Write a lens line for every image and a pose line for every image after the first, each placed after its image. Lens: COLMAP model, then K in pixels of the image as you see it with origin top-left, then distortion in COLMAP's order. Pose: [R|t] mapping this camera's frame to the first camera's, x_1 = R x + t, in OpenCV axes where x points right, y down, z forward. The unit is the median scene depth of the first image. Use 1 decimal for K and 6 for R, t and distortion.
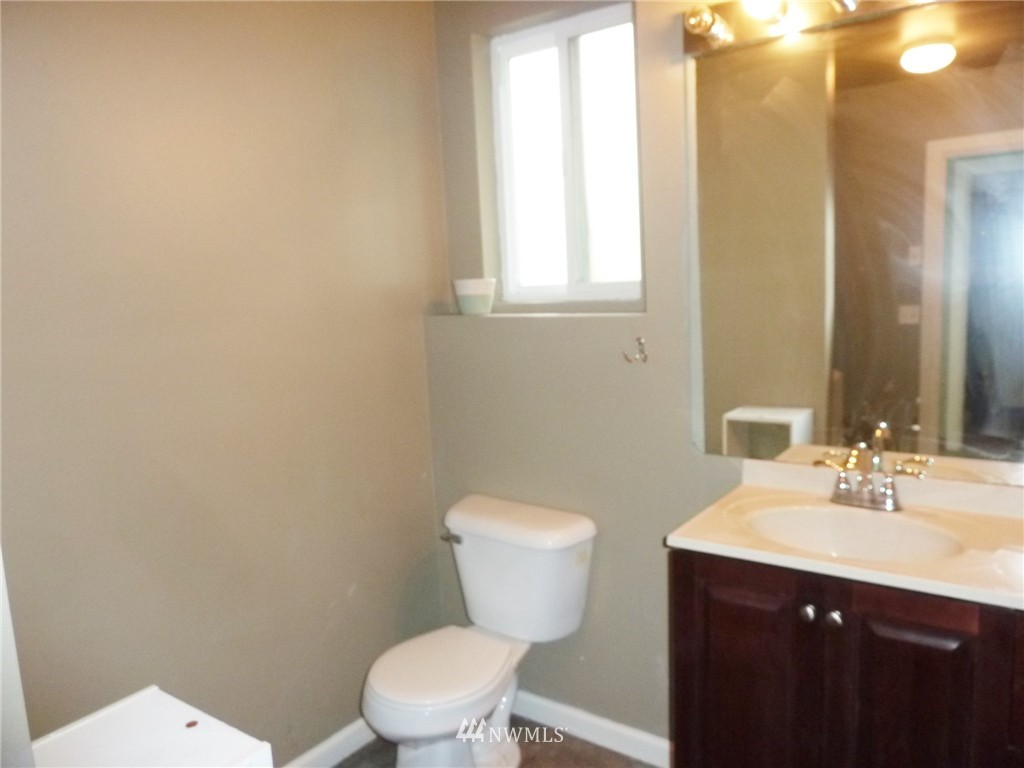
lens RADIAL K [[762.5, 0, 514.0], [0, 762.5, 383.5], [0, 0, 1]] dist [-0.045316, 0.020410]
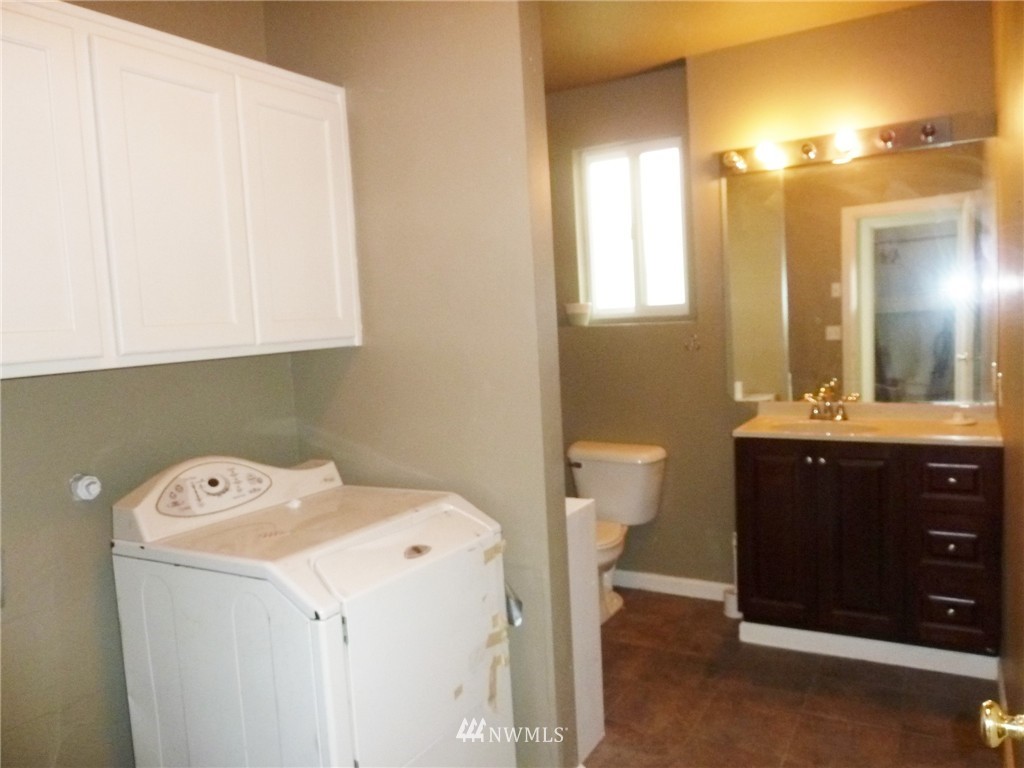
lens RADIAL K [[762.5, 0, 514.0], [0, 762.5, 383.5], [0, 0, 1]] dist [-0.045316, 0.020410]
pose [[0.995203, -0.010762, 0.097240, -0.381543], [0.015378, 0.998784, -0.046838, 0.114222], [-0.096617, 0.048109, 0.994158, -0.616636]]
